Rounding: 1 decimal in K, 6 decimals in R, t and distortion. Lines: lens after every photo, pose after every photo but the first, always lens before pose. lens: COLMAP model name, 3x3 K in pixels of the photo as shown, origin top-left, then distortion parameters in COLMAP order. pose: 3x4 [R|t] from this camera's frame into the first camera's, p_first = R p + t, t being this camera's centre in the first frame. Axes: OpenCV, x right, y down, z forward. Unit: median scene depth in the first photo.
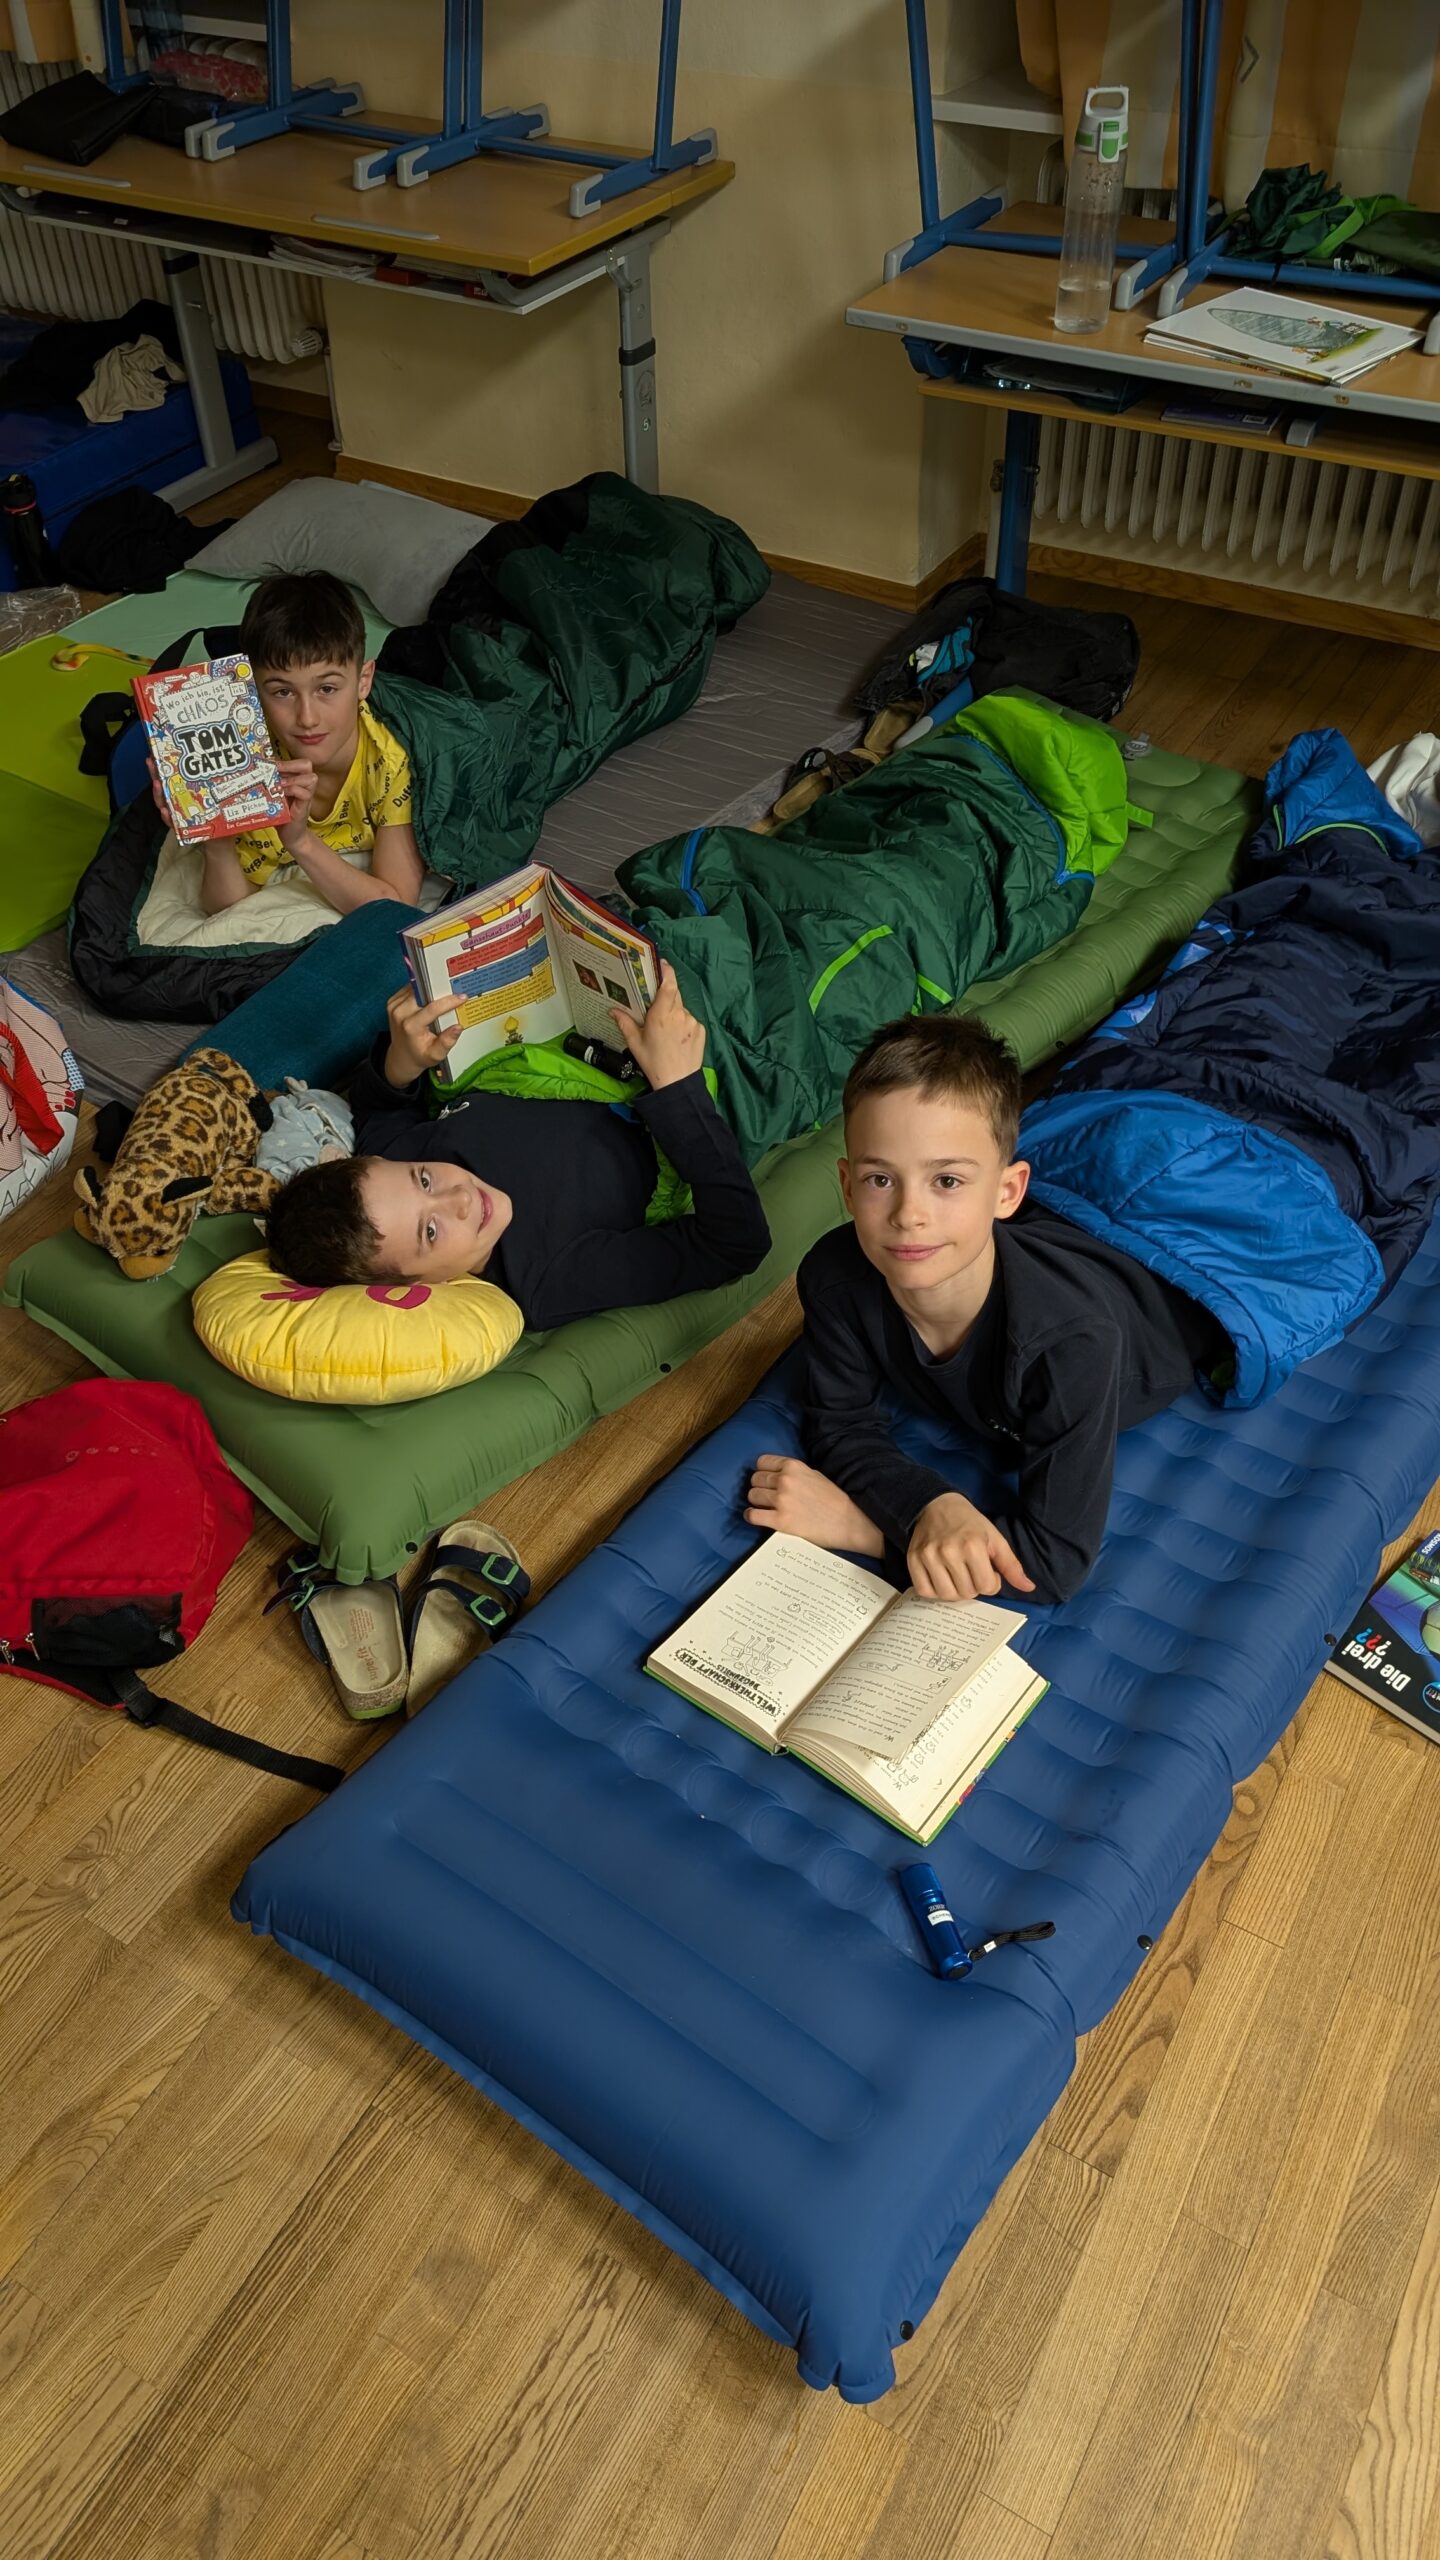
lens RADIAL K [[1855.0, 0, 718.3], [0, 1855.0, 1279.1], [0, 0, 1]] dist [-0.002555, -0.001672]
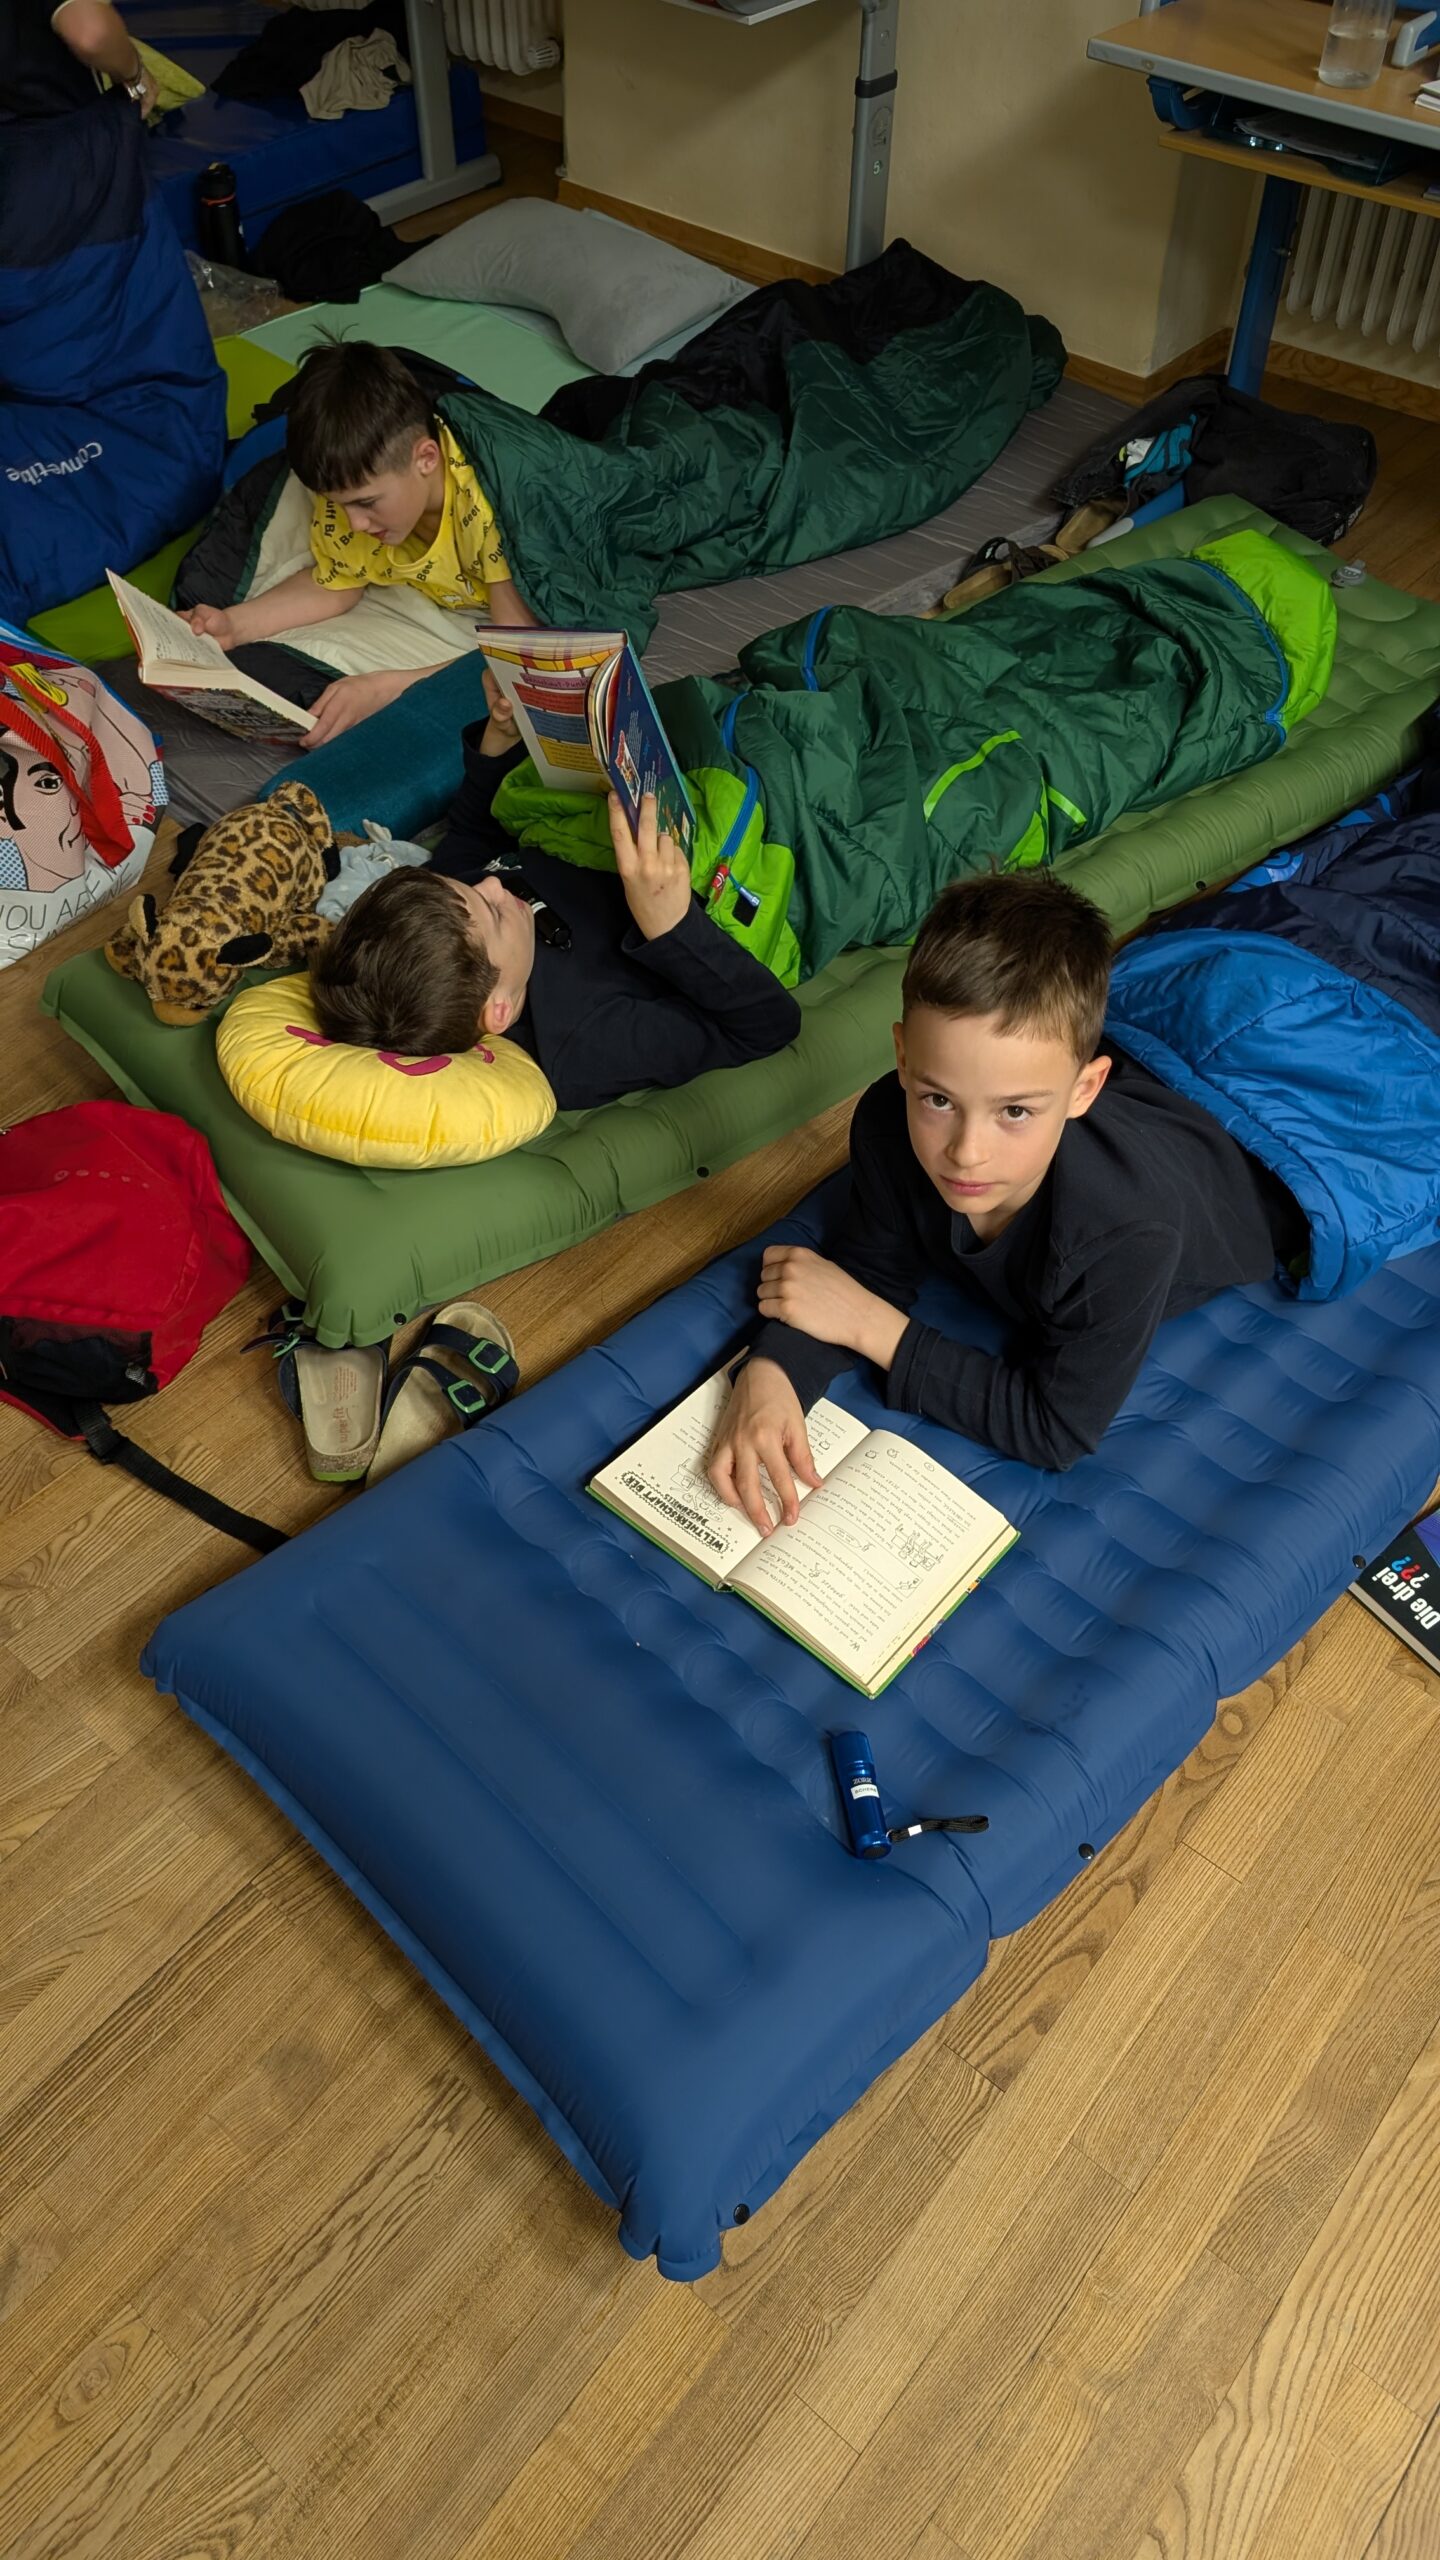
lens RADIAL K [[1881.5, 0, 723.2], [0, 1881.5, 1230.7], [0, 0, 1]] dist [-0.006262, 0.005810]
pose [[0.987179, 0.138454, -0.079424, 0.081084], [-0.132656, 0.988383, 0.074169, 0.007430], [0.088771, -0.062682, 0.994078, 0.073397]]
